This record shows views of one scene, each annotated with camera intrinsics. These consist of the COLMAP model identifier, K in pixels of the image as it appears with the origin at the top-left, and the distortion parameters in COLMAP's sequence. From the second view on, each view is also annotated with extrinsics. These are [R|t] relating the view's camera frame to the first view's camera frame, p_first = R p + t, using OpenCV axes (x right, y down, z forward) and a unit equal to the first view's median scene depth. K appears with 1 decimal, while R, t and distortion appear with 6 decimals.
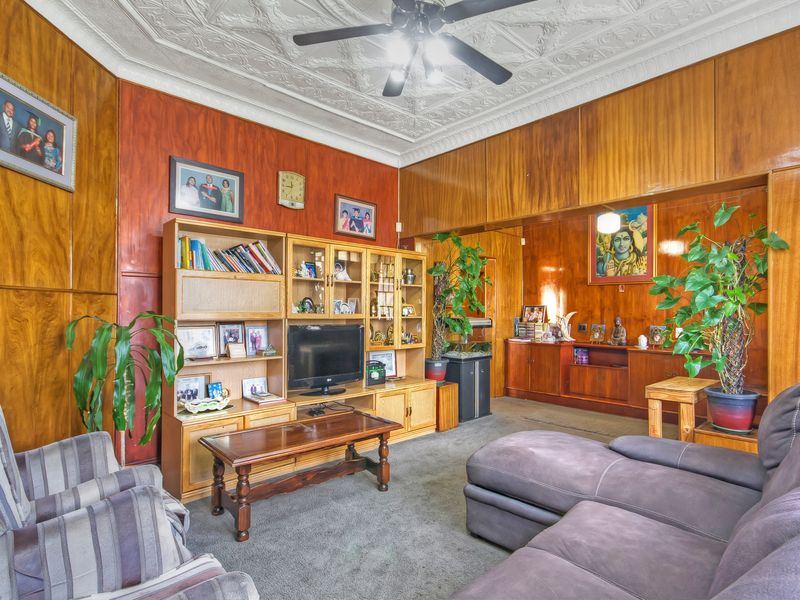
lens RADIAL K [[421.9, 0, 399.3], [0, 421.9, 308.9], [0, 0, 1]] dist [0.002069, -0.000156]
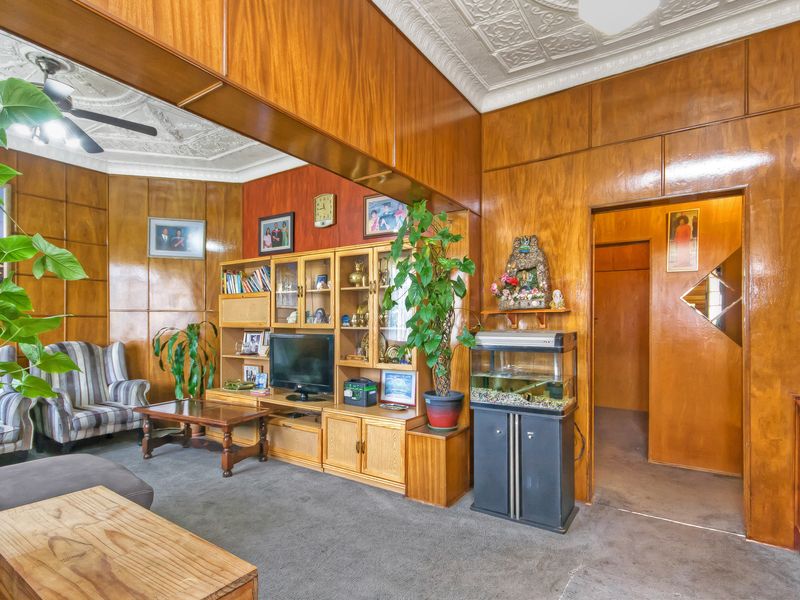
lens RADIAL K [[421.9, 0, 399.3], [0, 421.9, 308.9], [0, 0, 1]] dist [0.002069, -0.000156]
pose [[0.241901, -0.028312, -0.969888, 0.937604], [0.011719, 0.999587, -0.026256, 0.006699], [0.970230, -0.005015, 0.242133, 1.010329]]
